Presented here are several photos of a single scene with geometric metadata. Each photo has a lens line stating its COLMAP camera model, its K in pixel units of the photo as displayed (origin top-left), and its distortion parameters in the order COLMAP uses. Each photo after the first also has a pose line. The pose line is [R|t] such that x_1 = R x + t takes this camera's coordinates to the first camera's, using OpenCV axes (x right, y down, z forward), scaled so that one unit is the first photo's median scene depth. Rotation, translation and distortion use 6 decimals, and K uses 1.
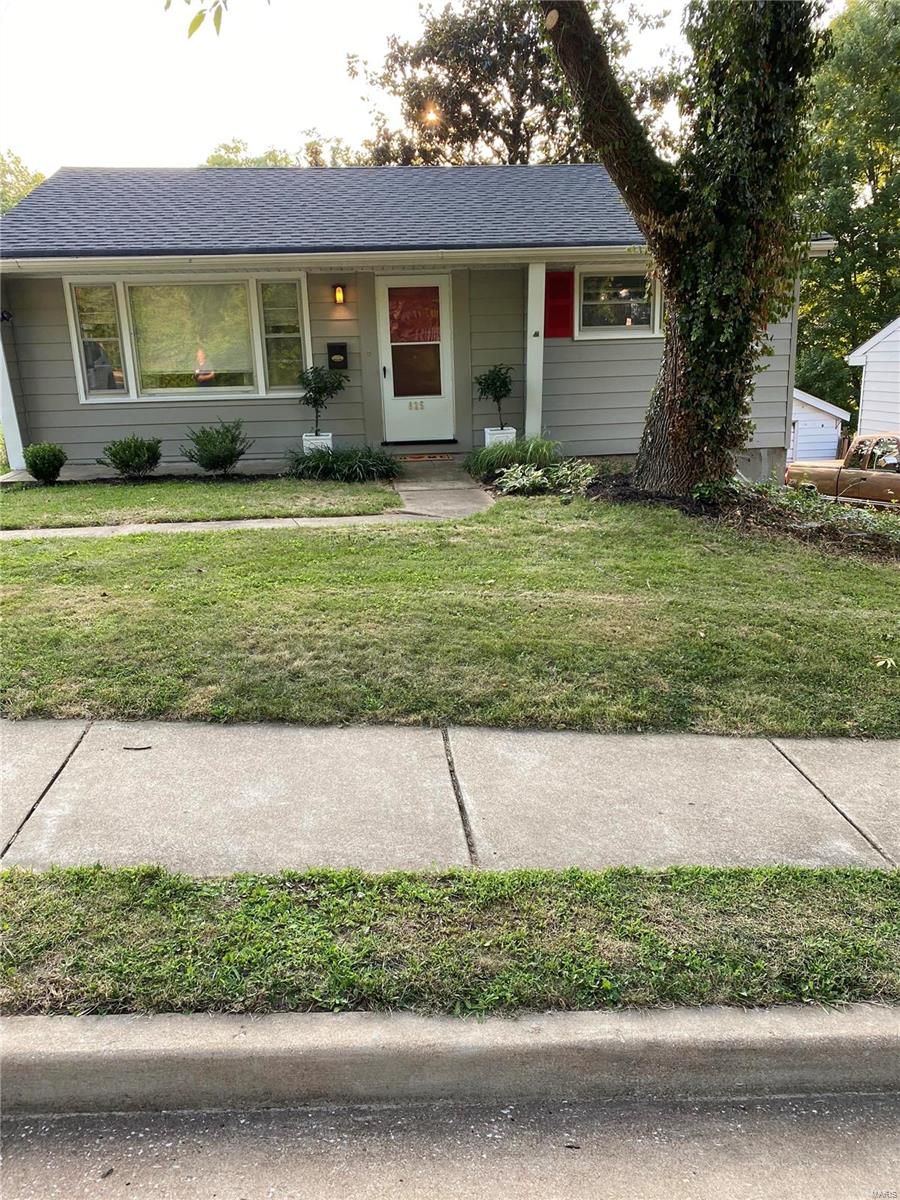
lens RADIAL K [[913.6, 0, 451.4], [0, 913.6, 616.9], [0, 0, 1]] dist [0.049066, -0.047252]
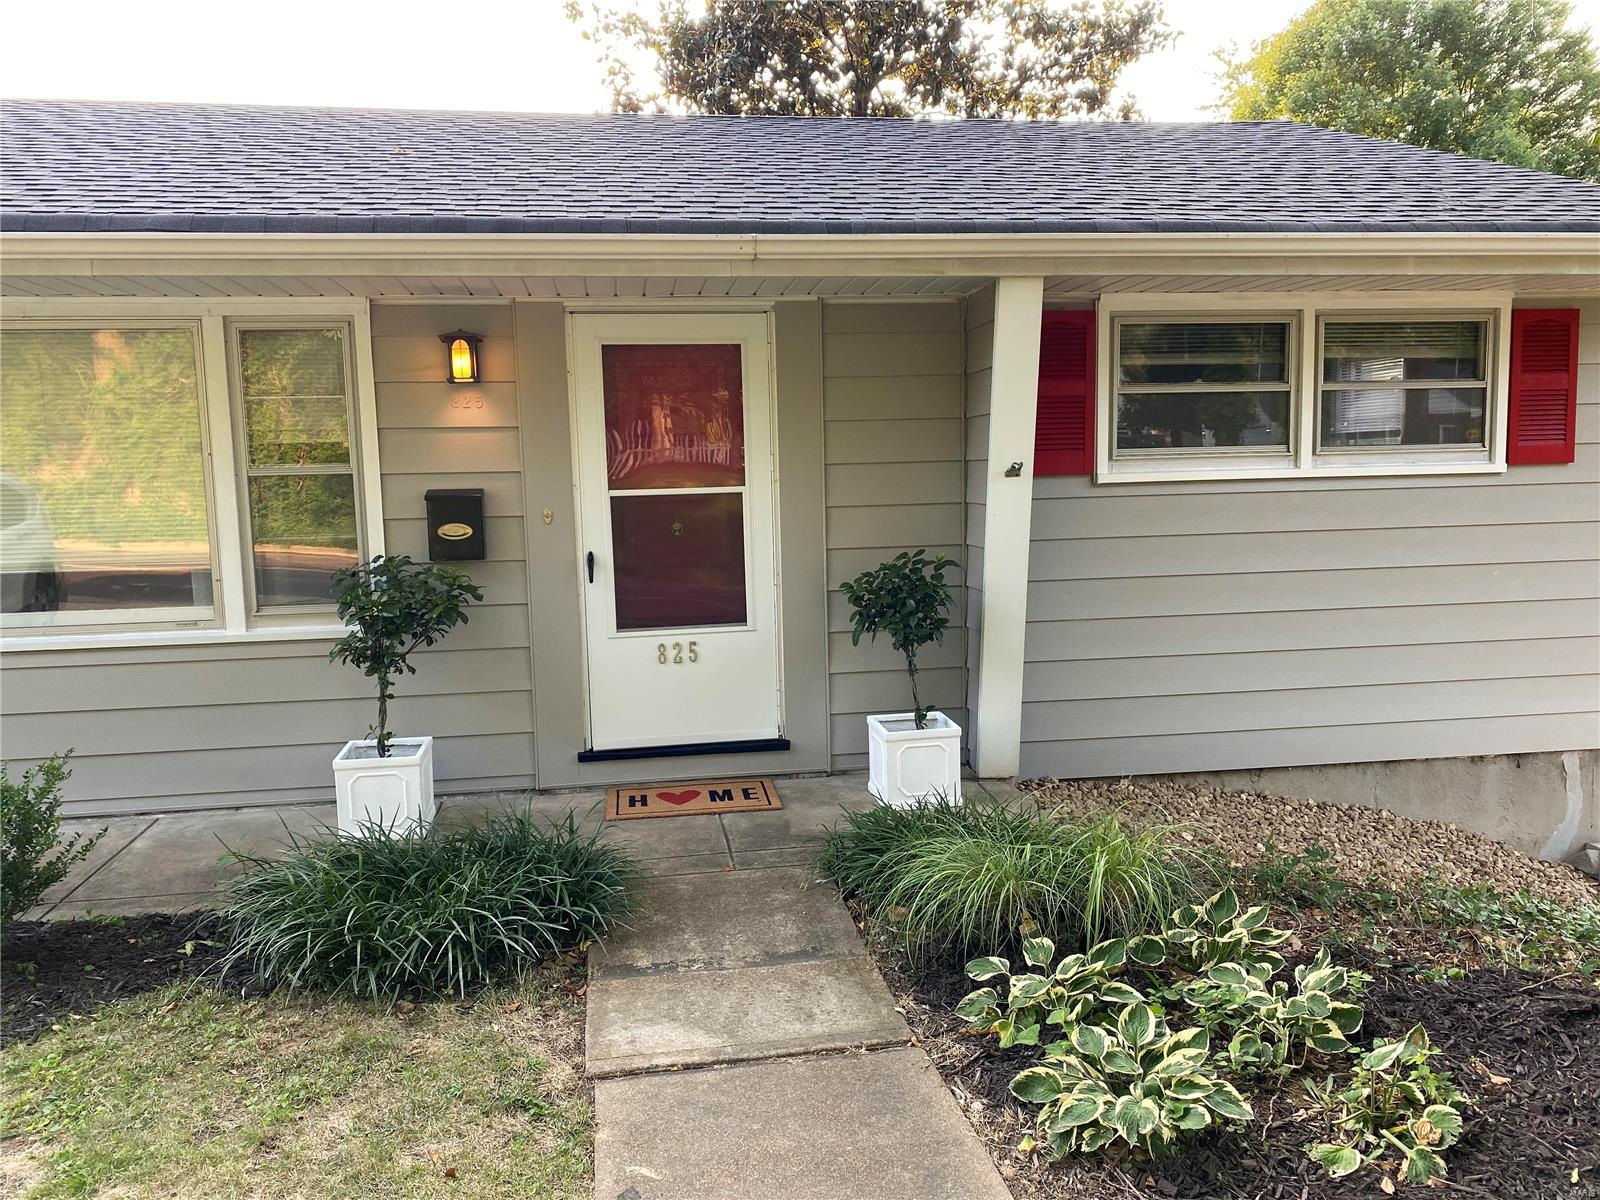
lens RADIAL K [[1218.2, 0, 800.0], [0, 1218.2, 600.0], [0, 0, 1]] dist [0.049066, -0.047252]
pose [[0.998488, -0.001520, 0.054951, -0.027248], [0.011017, 0.984872, -0.172933, -0.275829], [-0.053857, 0.173277, 0.983399, 0.851714]]
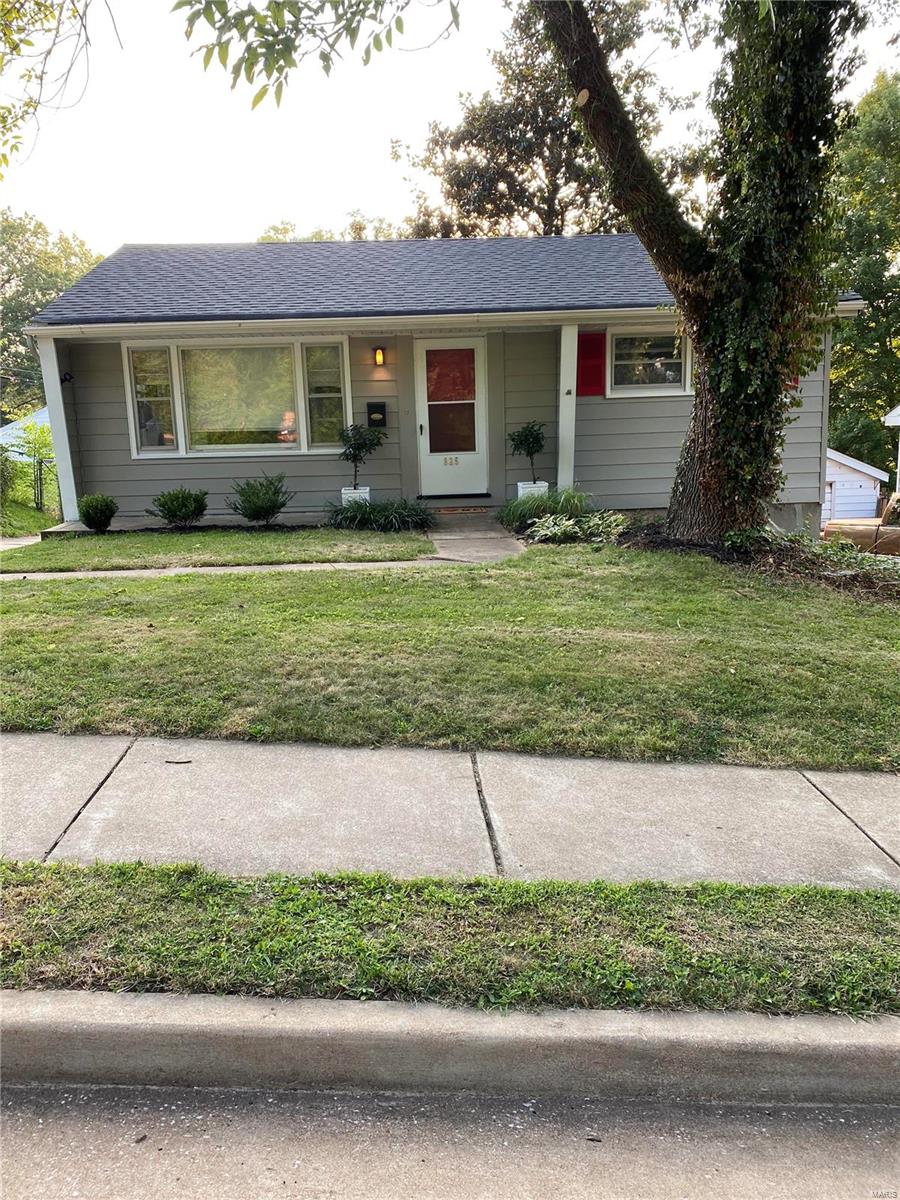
lens RADIAL K [[911.8, 0, 434.8], [0, 911.8, 602.7], [0, 0, 1]] dist [0.058338, -0.063281]
pose [[0.998407, 0.008133, -0.055840, 0.002612], [-0.012713, 0.996539, -0.082149, 0.020652], [0.054979, 0.082728, 0.995054, -0.015887]]
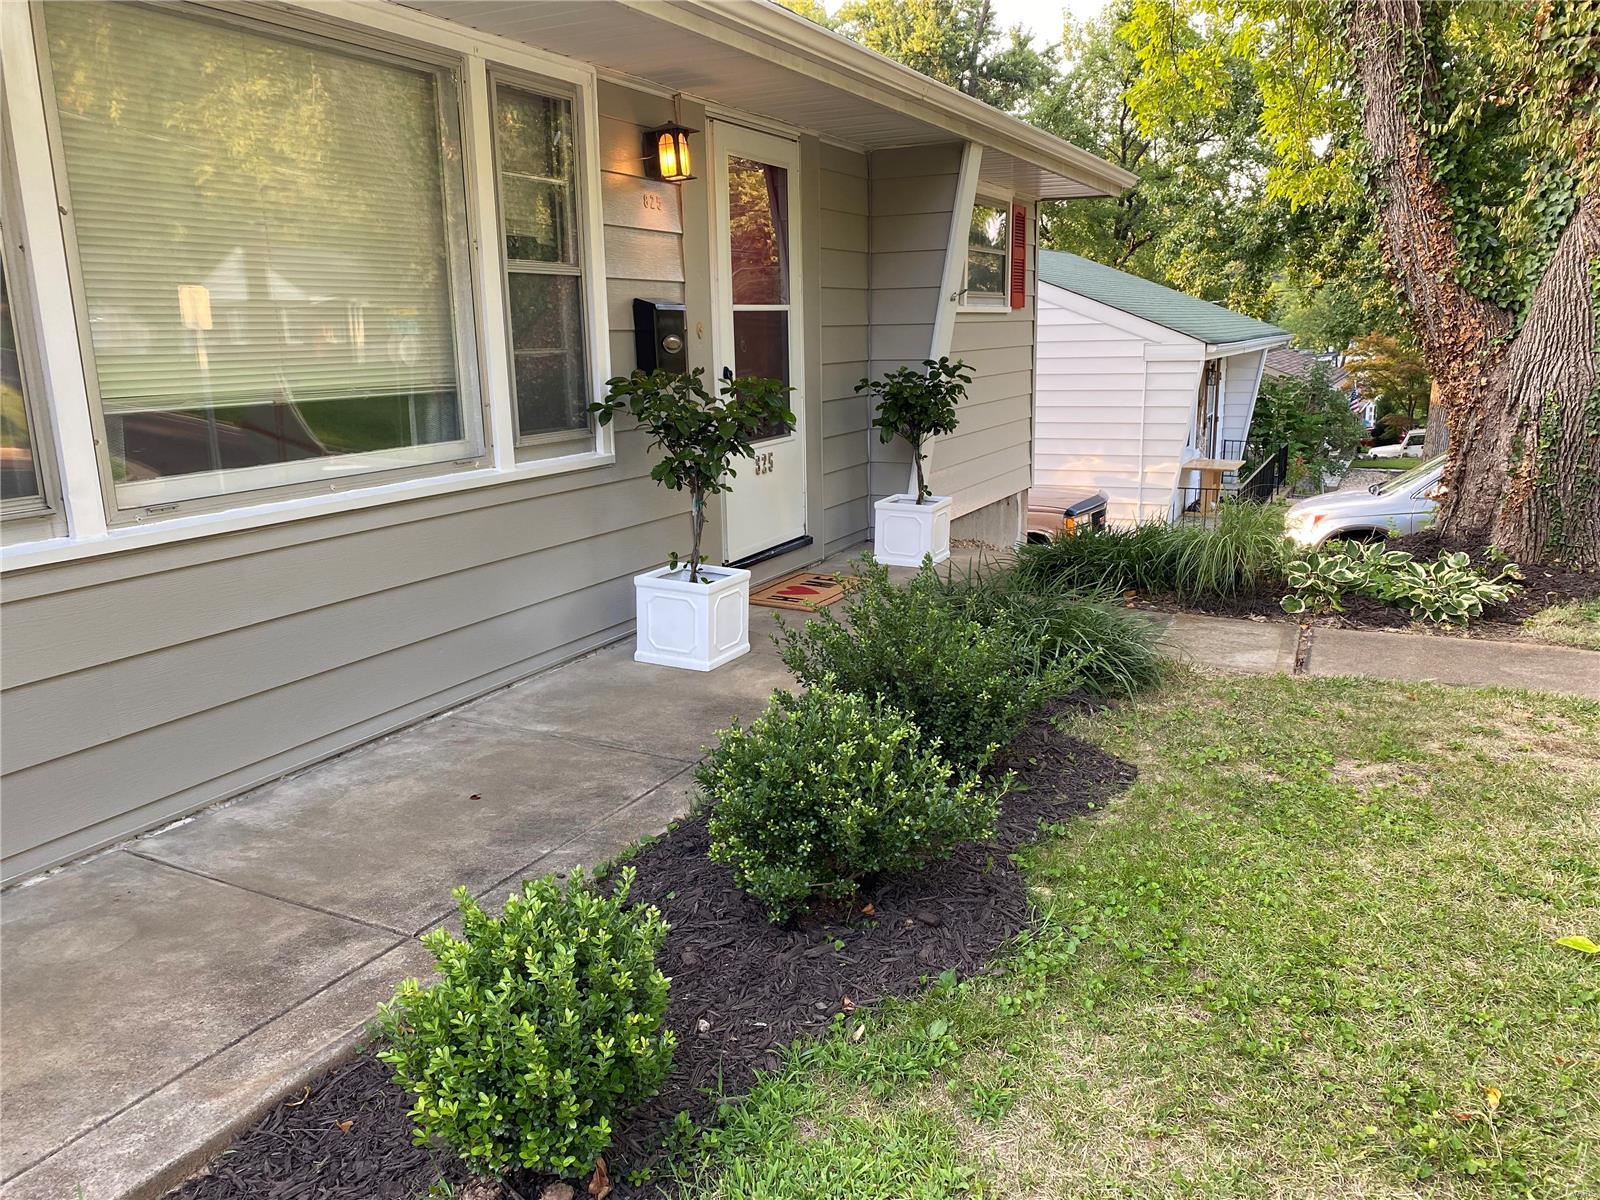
lens RADIAL K [[1218.2, 0, 800.0], [0, 1218.2, 600.0], [0, 0, 1]] dist [0.049066, -0.047252]
pose [[0.544101, -0.167505, 0.822129, -0.768850], [0.239004, 0.970215, 0.039499, -0.316279], [-0.804258, 0.175001, 0.567929, 1.162278]]
